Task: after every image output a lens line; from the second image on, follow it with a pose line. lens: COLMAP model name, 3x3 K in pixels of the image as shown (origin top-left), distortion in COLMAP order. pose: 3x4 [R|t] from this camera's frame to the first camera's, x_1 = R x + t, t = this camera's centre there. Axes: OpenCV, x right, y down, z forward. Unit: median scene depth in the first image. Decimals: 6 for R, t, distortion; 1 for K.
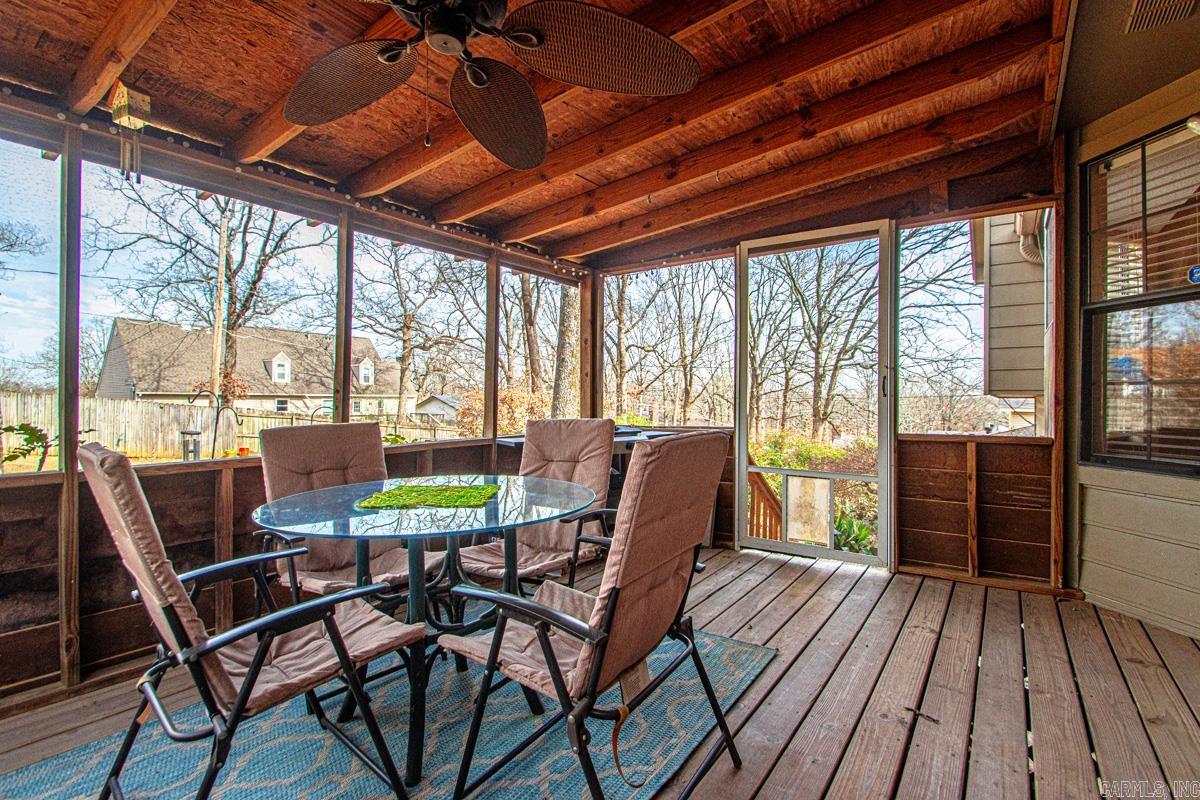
lens RADIAL K [[559.8, 0, 606.7], [0, 559.8, 398.0], [0, 0, 1]] dist [0.015031, -0.015145]
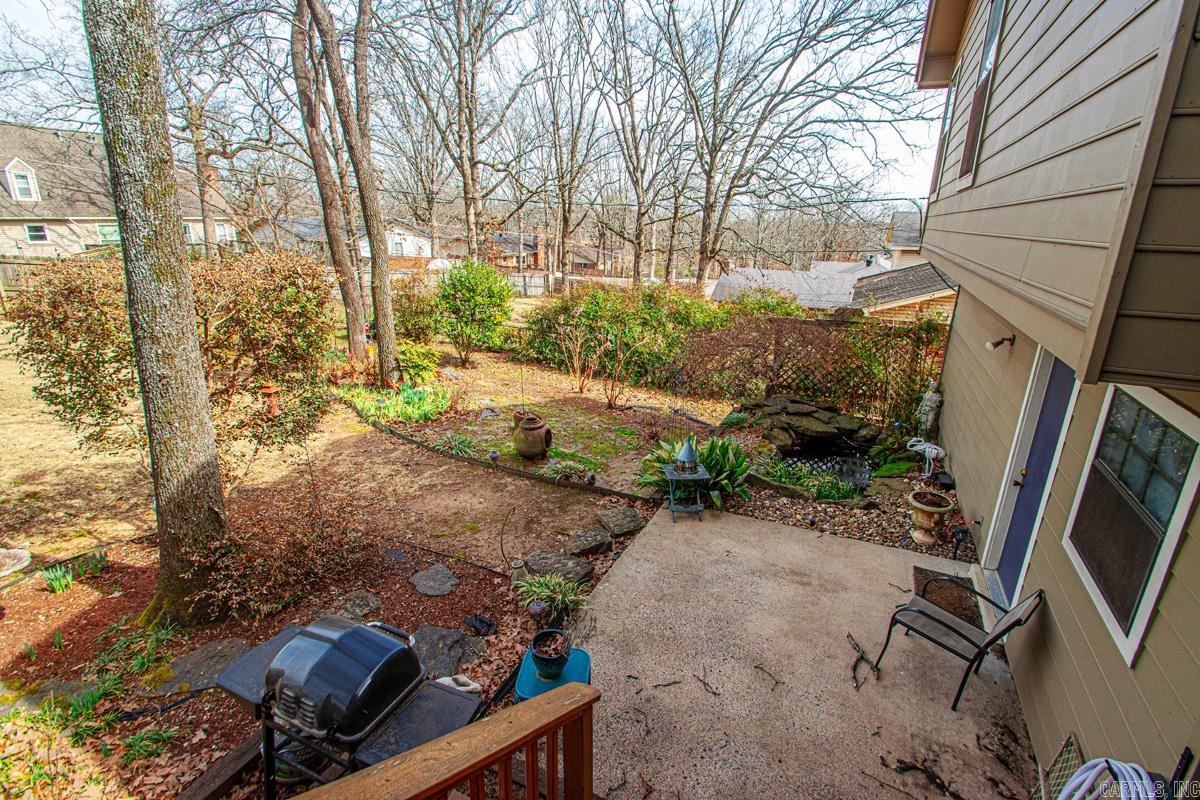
lens RADIAL K [[559.8, 0, 606.7], [0, 559.8, 398.0], [0, 0, 1]] dist [0.015031, -0.015145]
pose [[0.983088, -0.046323, 0.177177, 0.053566], [-0.010032, 0.952406, 0.304668, -0.017811], [-0.182858, -0.301293, 0.935834, 0.124715]]
